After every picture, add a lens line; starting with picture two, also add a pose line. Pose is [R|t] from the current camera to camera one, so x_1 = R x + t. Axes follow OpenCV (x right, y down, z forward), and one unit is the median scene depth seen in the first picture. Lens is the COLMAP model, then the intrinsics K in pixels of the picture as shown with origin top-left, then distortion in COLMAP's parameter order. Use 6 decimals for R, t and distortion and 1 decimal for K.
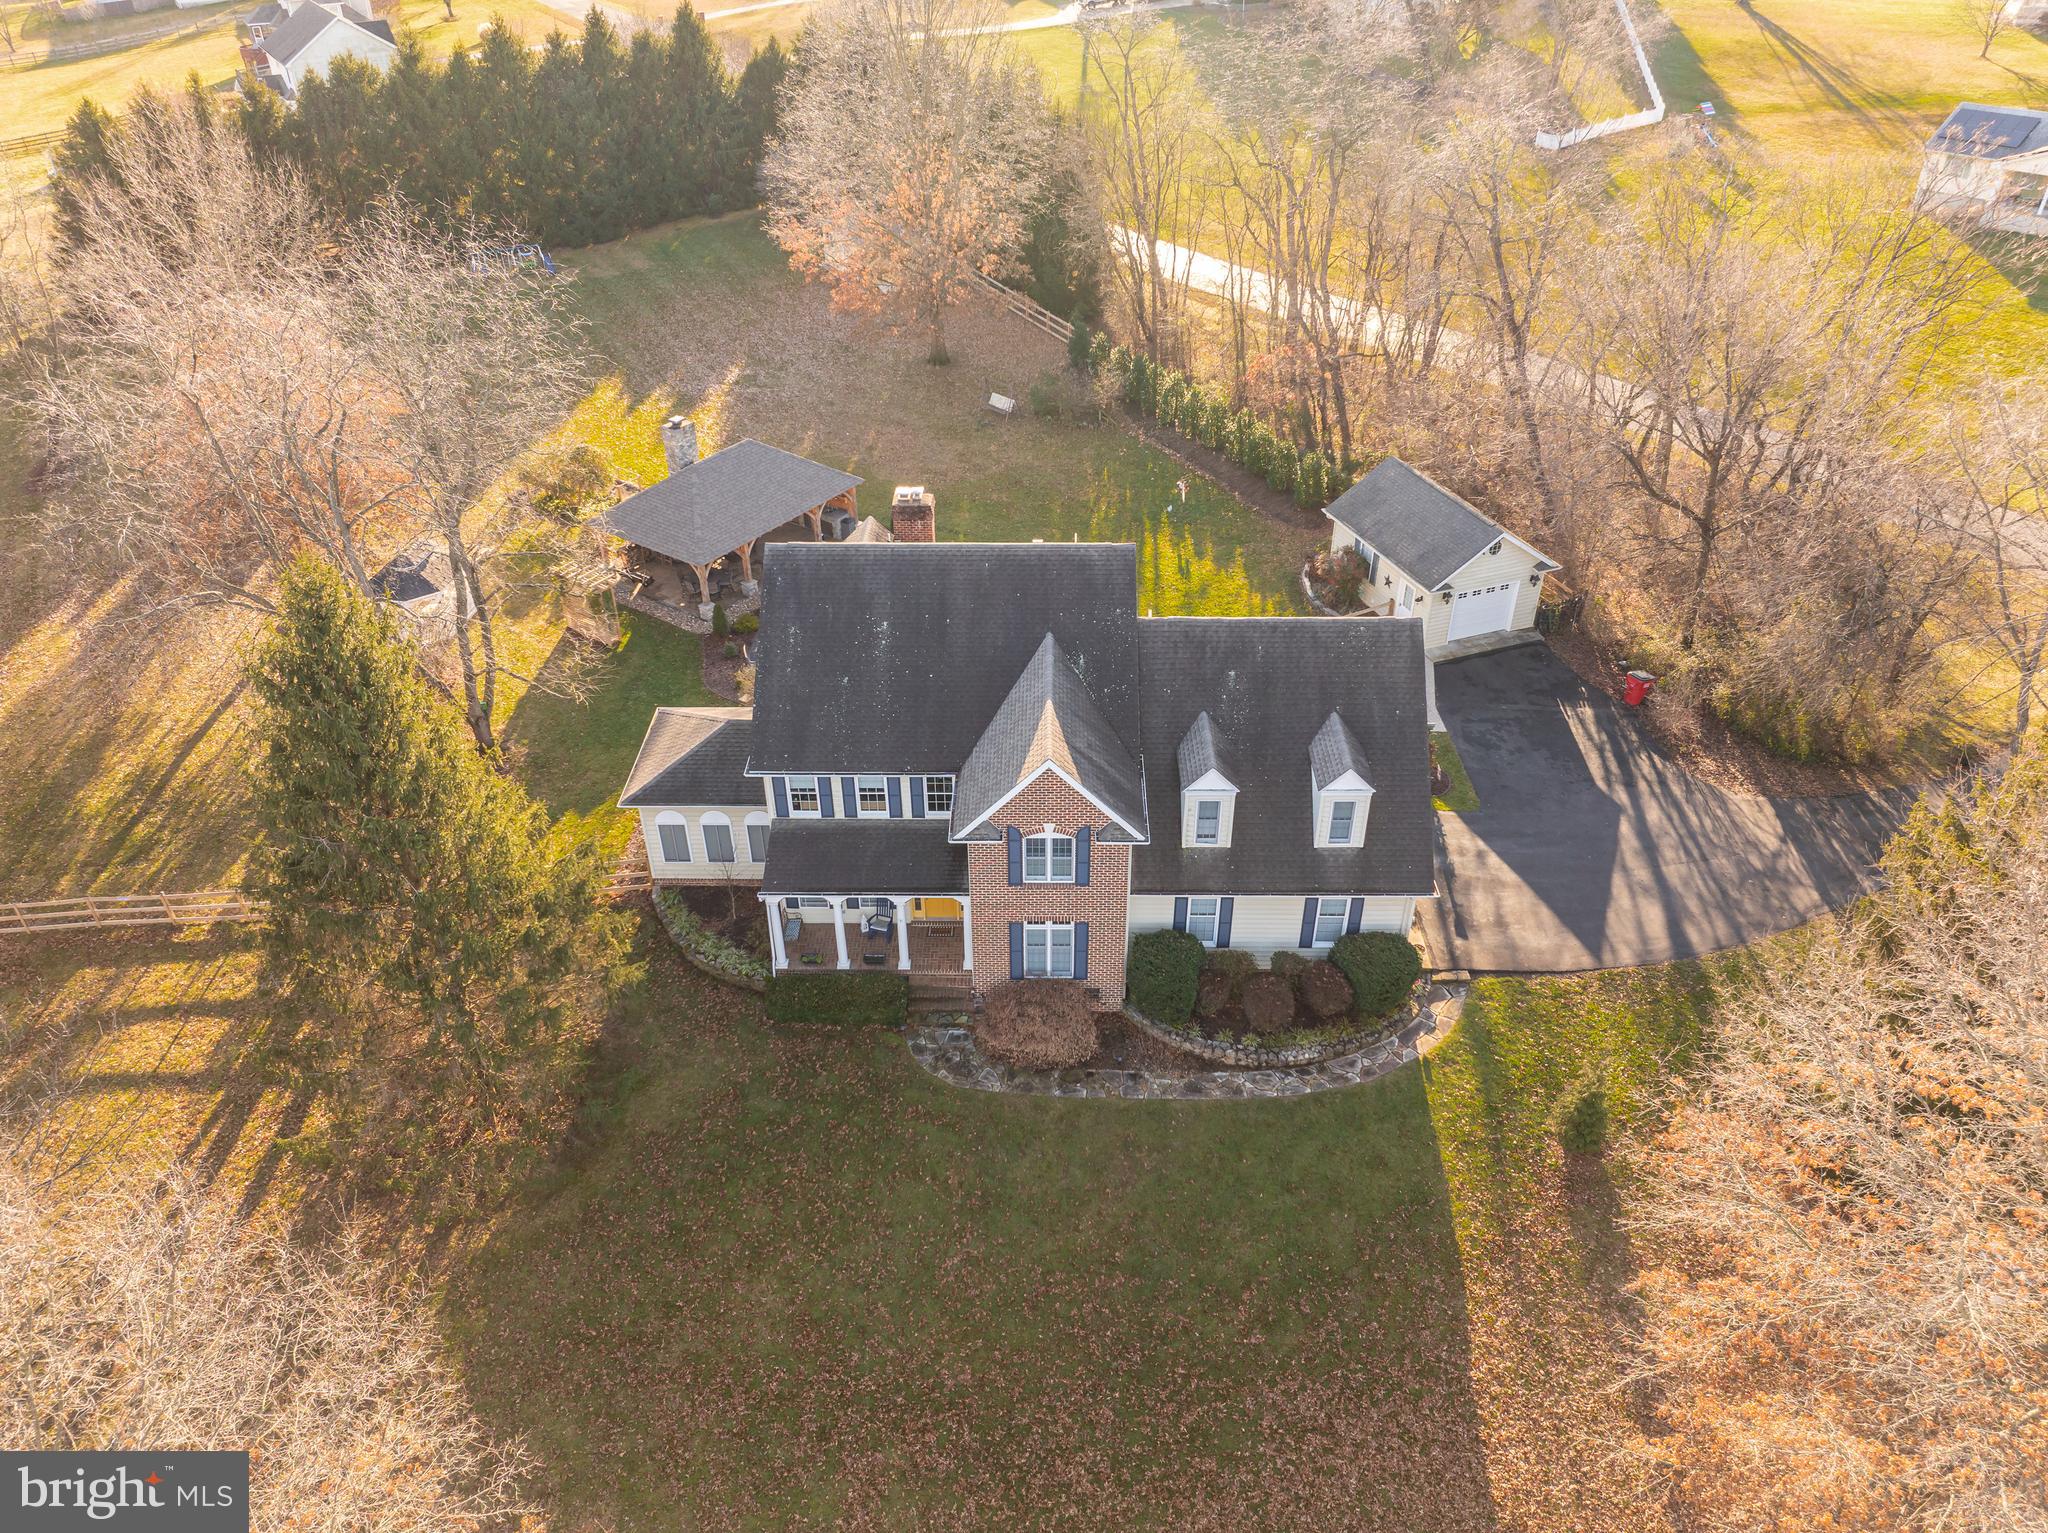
lens RADIAL K [[1447.8, 0, 1031.5], [0, 1447.8, 761.8], [0, 0, 1]] dist [-0.038582, 0.004821]
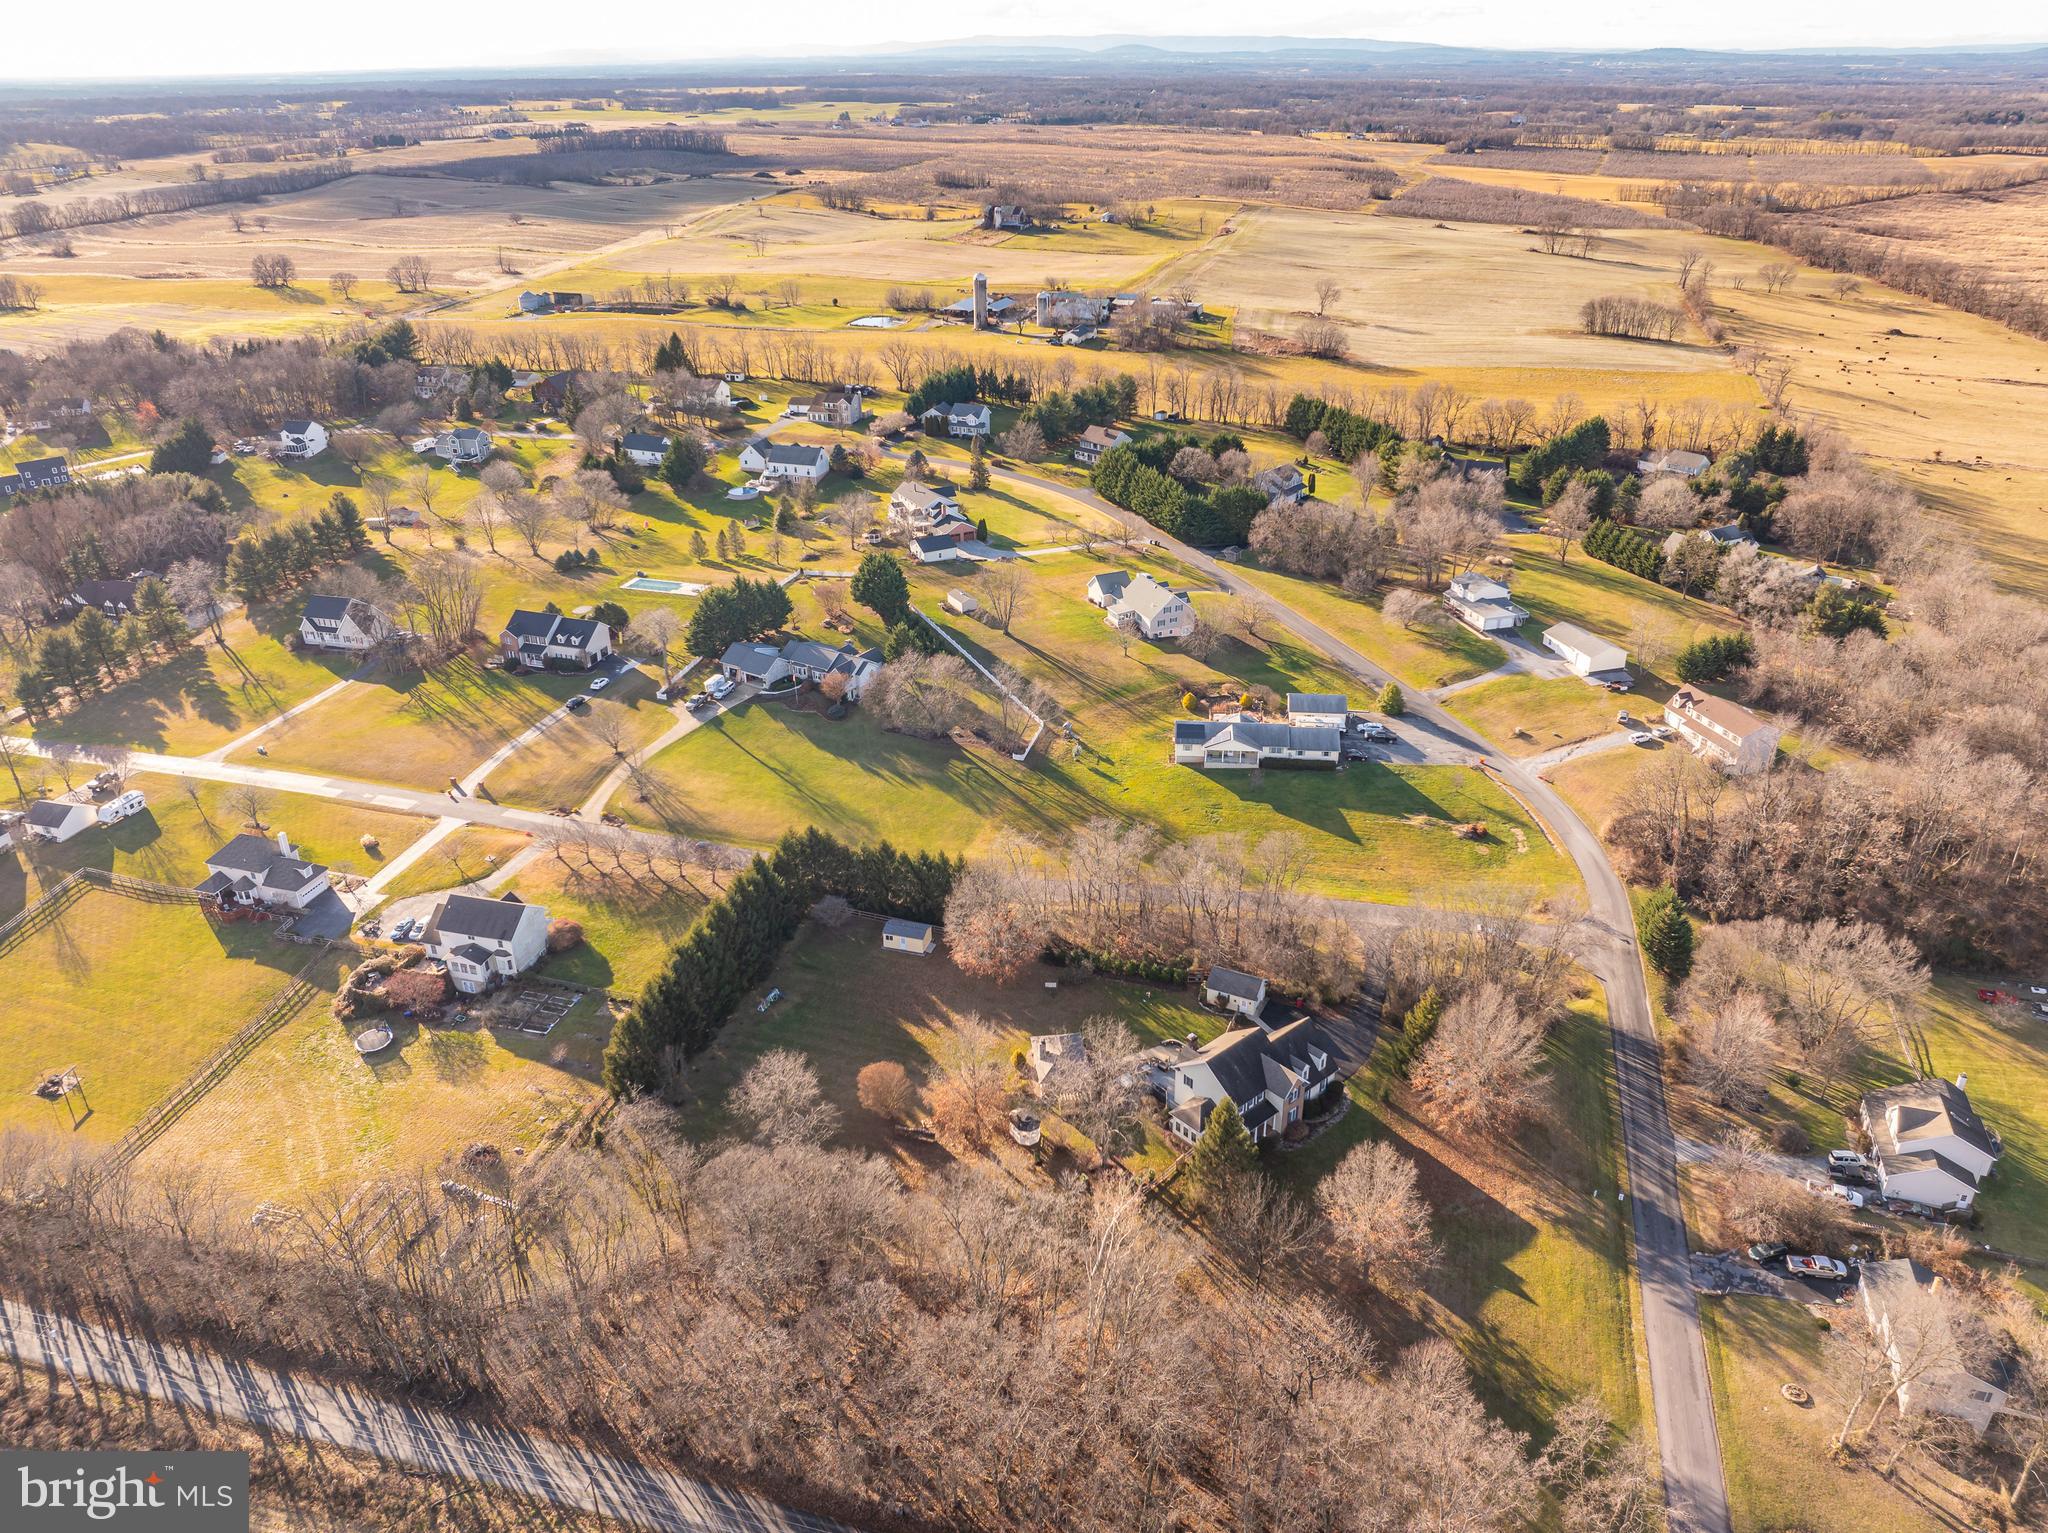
lens RADIAL K [[1447.8, 0, 1044.8], [0, 1447.8, 771.7], [0, 0, 1]] dist [-0.038582, 0.004821]
pose [[0.733314, -0.305209, 0.607534, -3.053736], [0.390995, 0.920343, -0.009589, -1.154181], [-0.556213, 0.244574, 0.794236, -2.517627]]
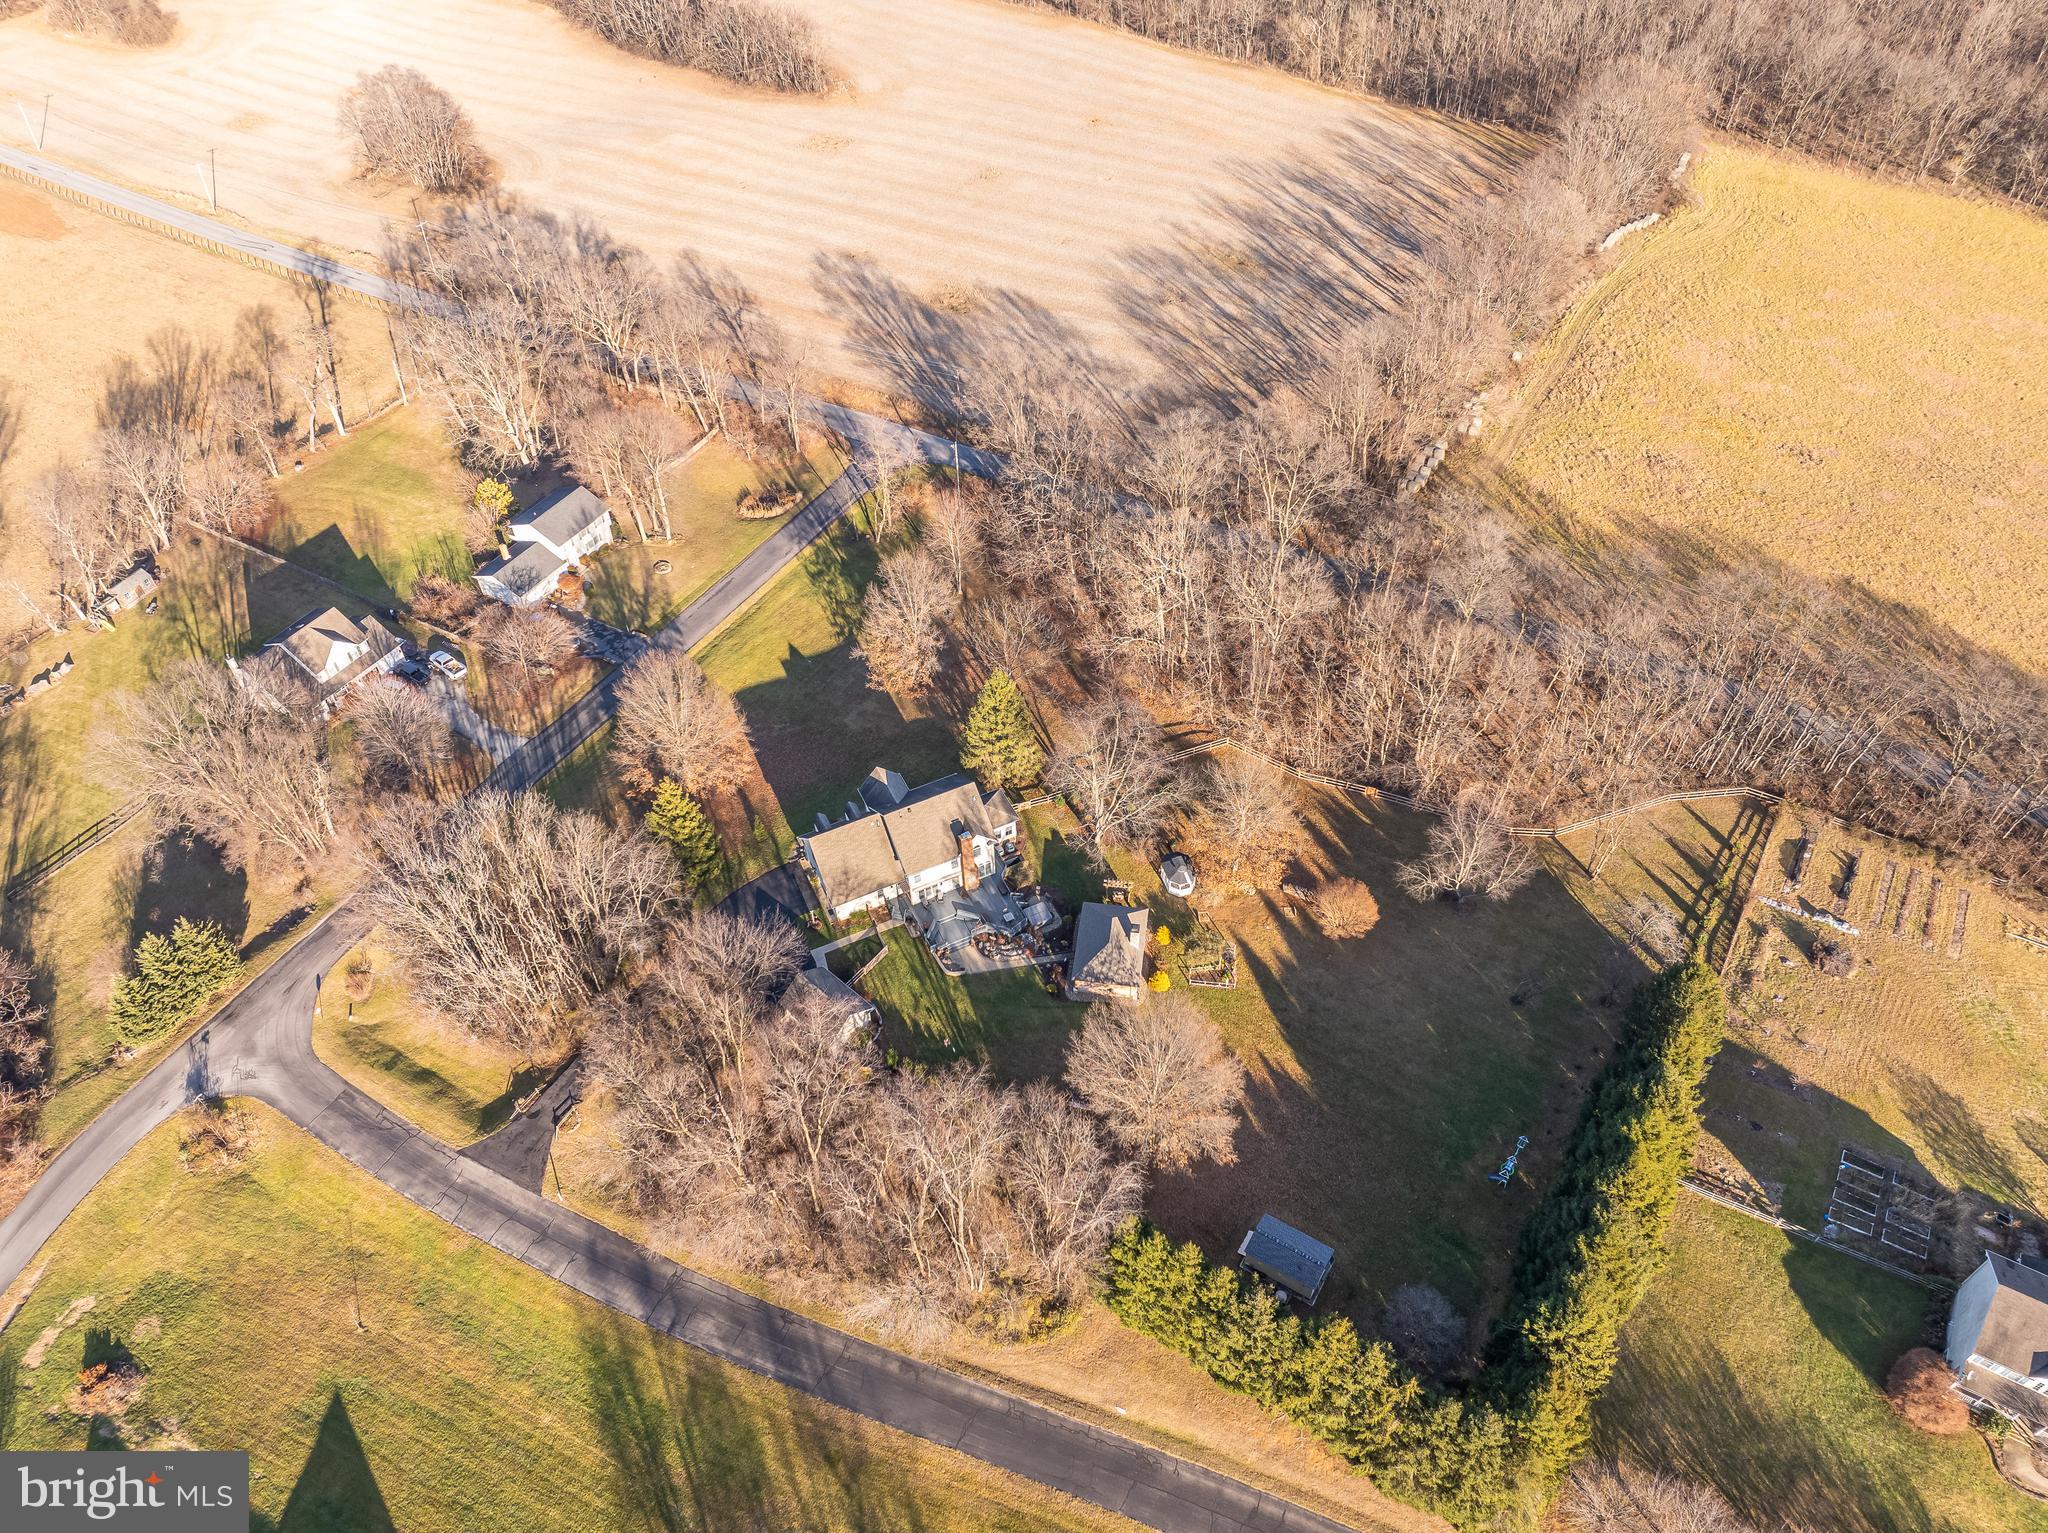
lens RADIAL K [[1447.8, 0, 1030.4], [0, 1447.8, 756.5], [0, 0, 1]] dist [-0.038582, 0.004821]
pose [[-0.892292, 0.342675, -0.293918, 0.801830], [-0.238643, 0.194633, 0.951403, -3.942343], [0.383228, 0.919071, -0.091893, 1.395388]]
